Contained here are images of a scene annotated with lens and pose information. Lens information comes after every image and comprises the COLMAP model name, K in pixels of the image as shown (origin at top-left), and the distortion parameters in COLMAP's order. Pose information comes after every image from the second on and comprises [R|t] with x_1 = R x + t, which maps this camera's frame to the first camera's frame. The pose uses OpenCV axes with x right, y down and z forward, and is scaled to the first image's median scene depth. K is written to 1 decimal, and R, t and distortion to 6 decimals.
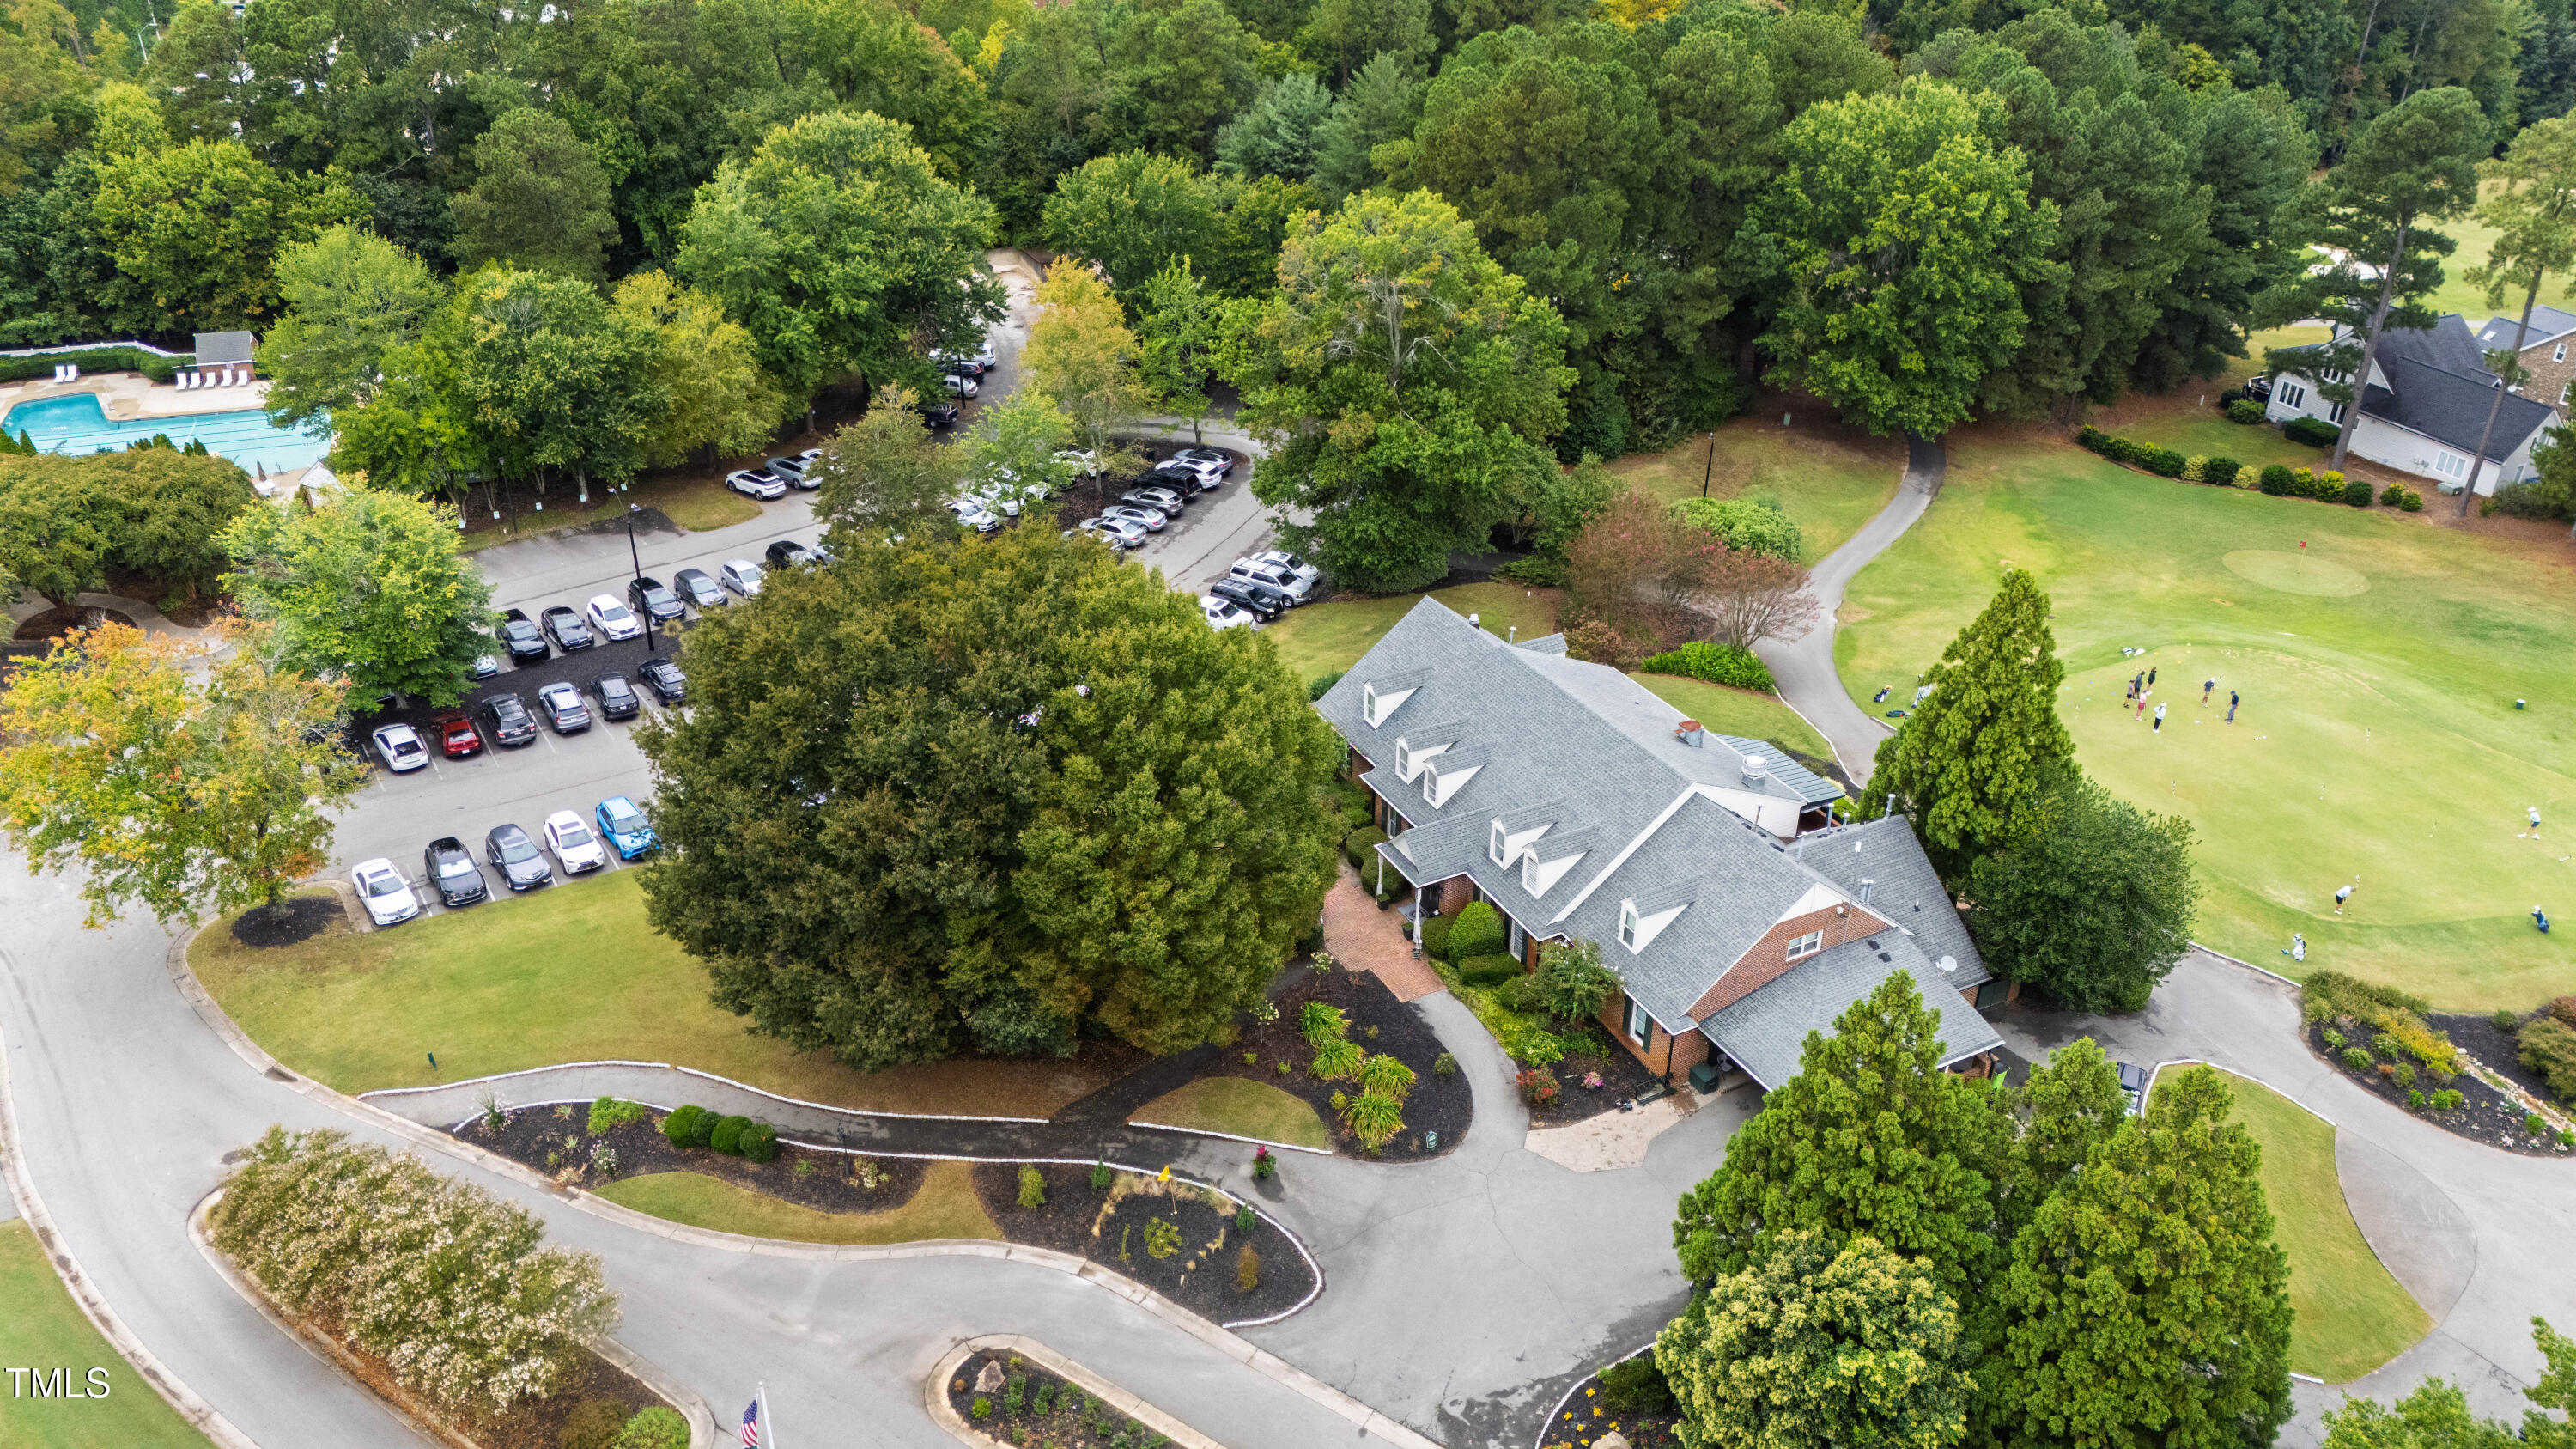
lens RADIAL K [[1791.0, 0, 1291.0], [0, 1791.0, 722.8], [0, 0, 1]] dist [0.022619, -0.026920]
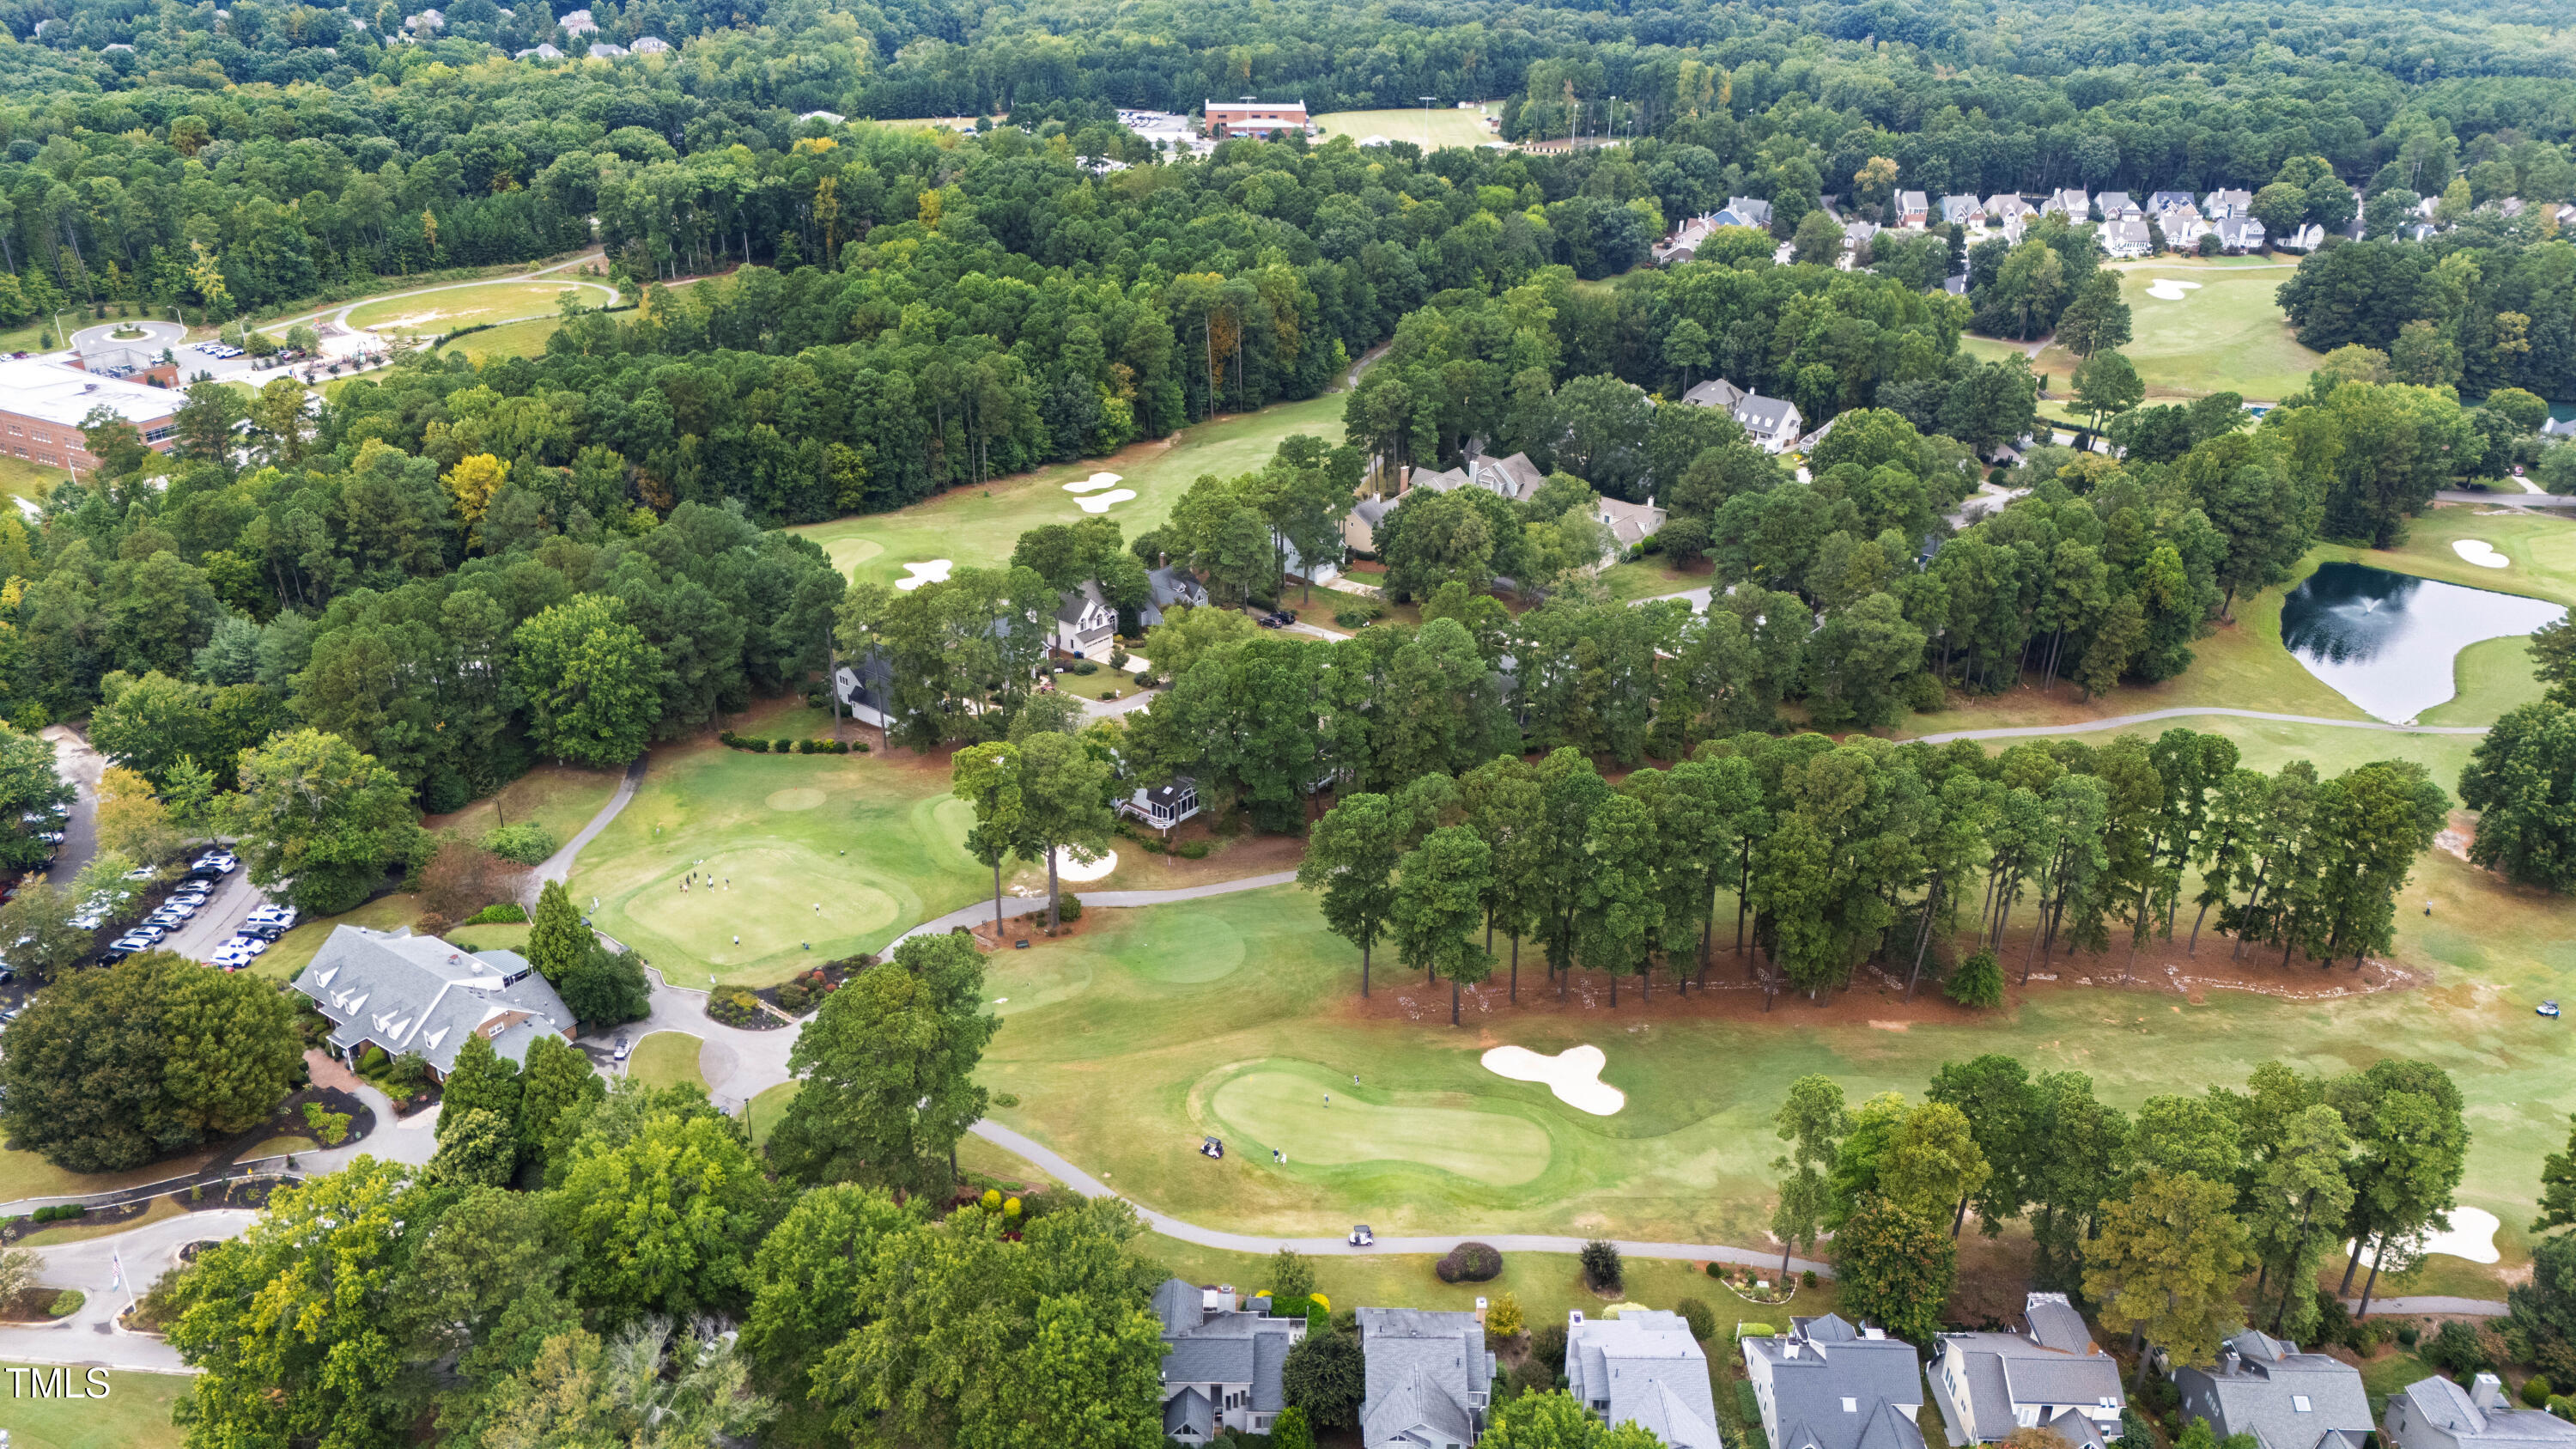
lens RADIAL K [[1791.0, 0, 1292.3], [0, 1791.0, 722.5], [0, 0, 1]] dist [0.022619, -0.026920]
pose [[0.876182, -0.199722, 0.438652, 0.212805], [0.222773, 0.974870, -0.001110, -0.054762], [-0.427407, 0.098692, 0.898656, -1.848243]]
